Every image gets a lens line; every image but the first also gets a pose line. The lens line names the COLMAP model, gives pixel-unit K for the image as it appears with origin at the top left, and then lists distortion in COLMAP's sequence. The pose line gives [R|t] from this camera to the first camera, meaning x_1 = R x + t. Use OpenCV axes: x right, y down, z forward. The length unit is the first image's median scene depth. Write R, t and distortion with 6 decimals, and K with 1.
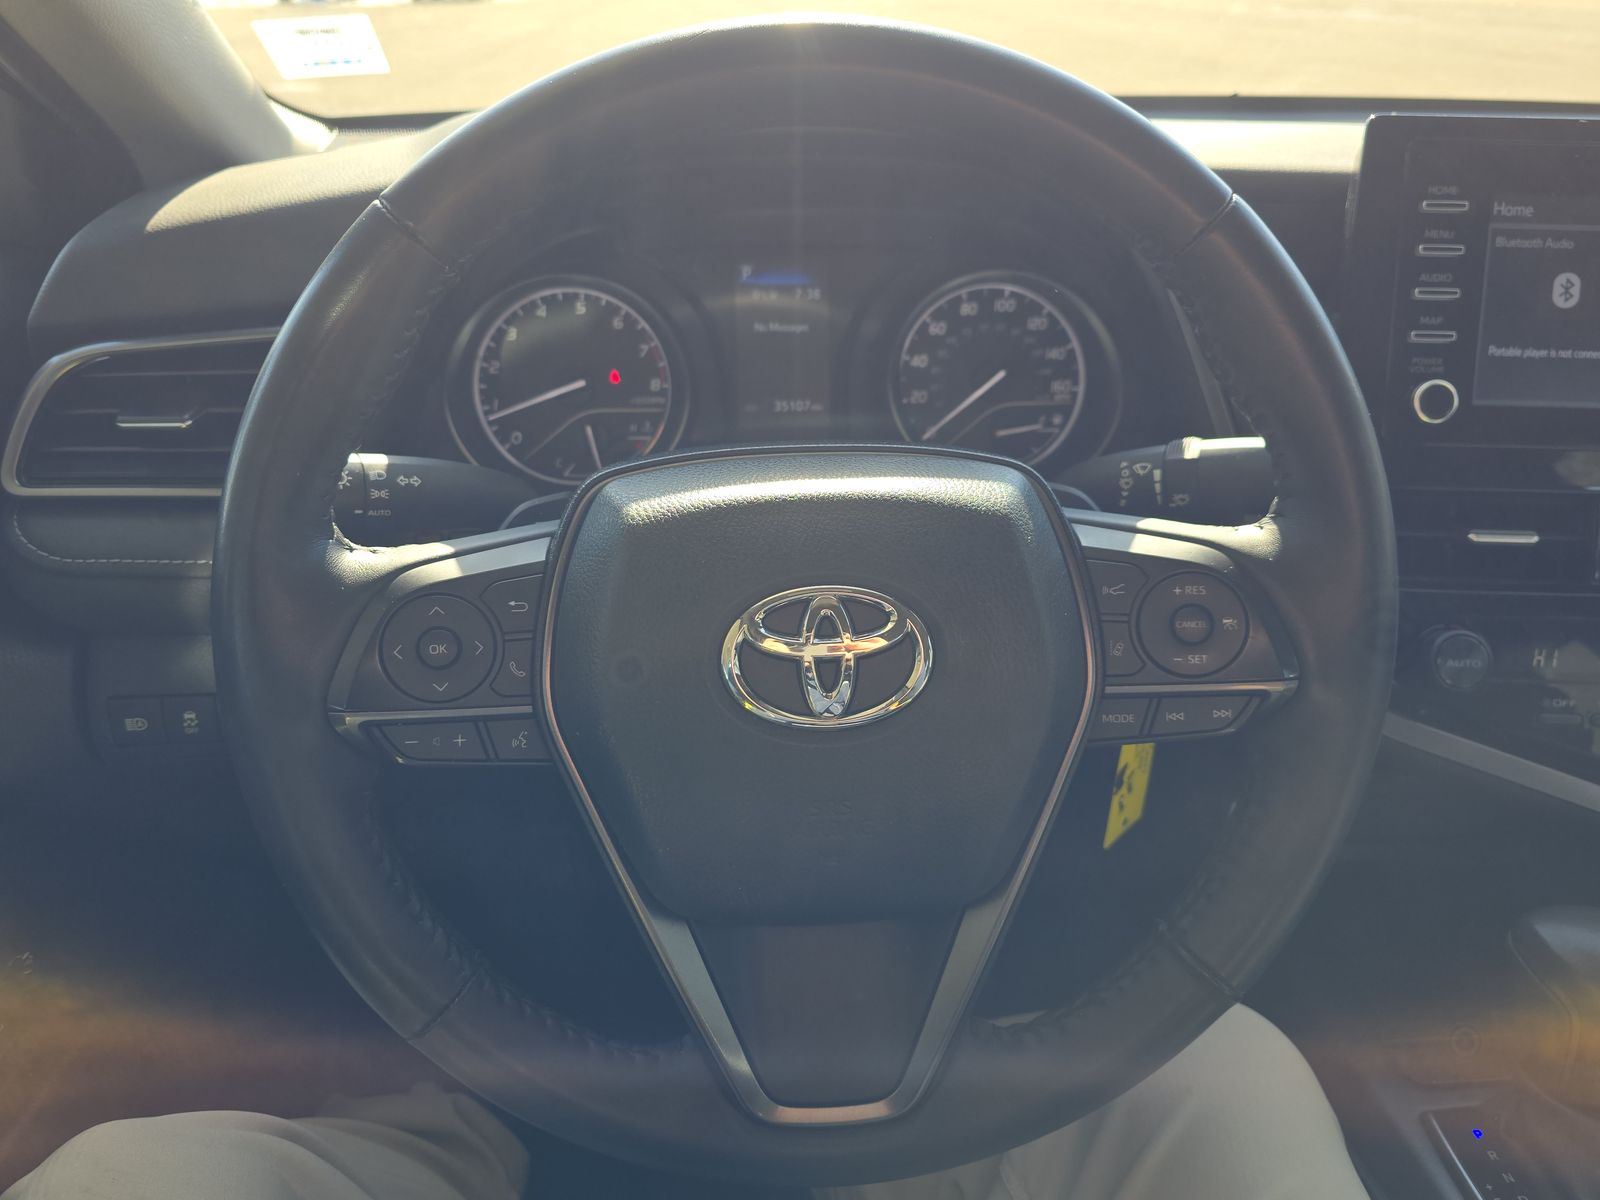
lens RADIAL K [[1077.8, 0, 798.3], [0, 1077.8, 586.9], [0, 0, 1]] dist [0.039806, -0.027032]
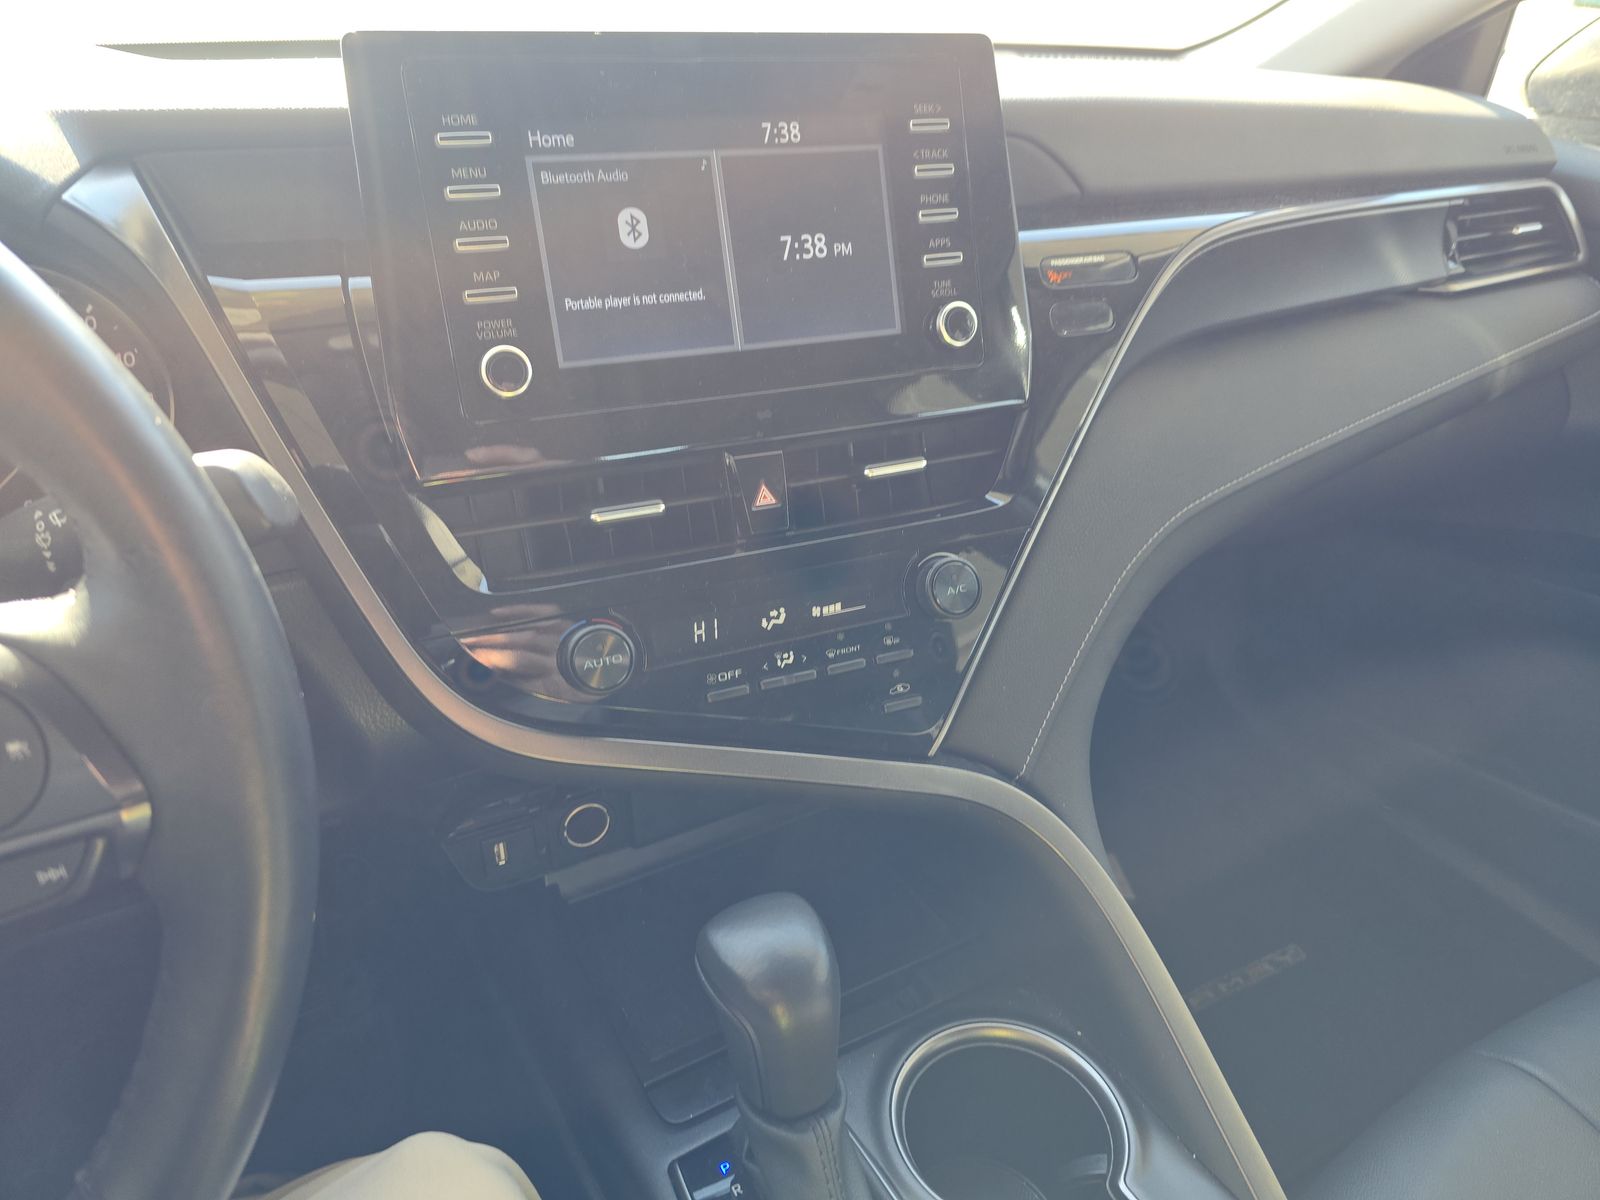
lens RADIAL K [[1077.8, 0, 799.5], [0, 1077.8, 602.7], [0, 0, 1]] dist [0.039806, -0.027032]
pose [[0.920599, -0.203564, 0.333256, 0.494473], [0.189649, 0.979049, 0.074142, -0.011574], [-0.341366, -0.005053, 0.939917, 0.123963]]
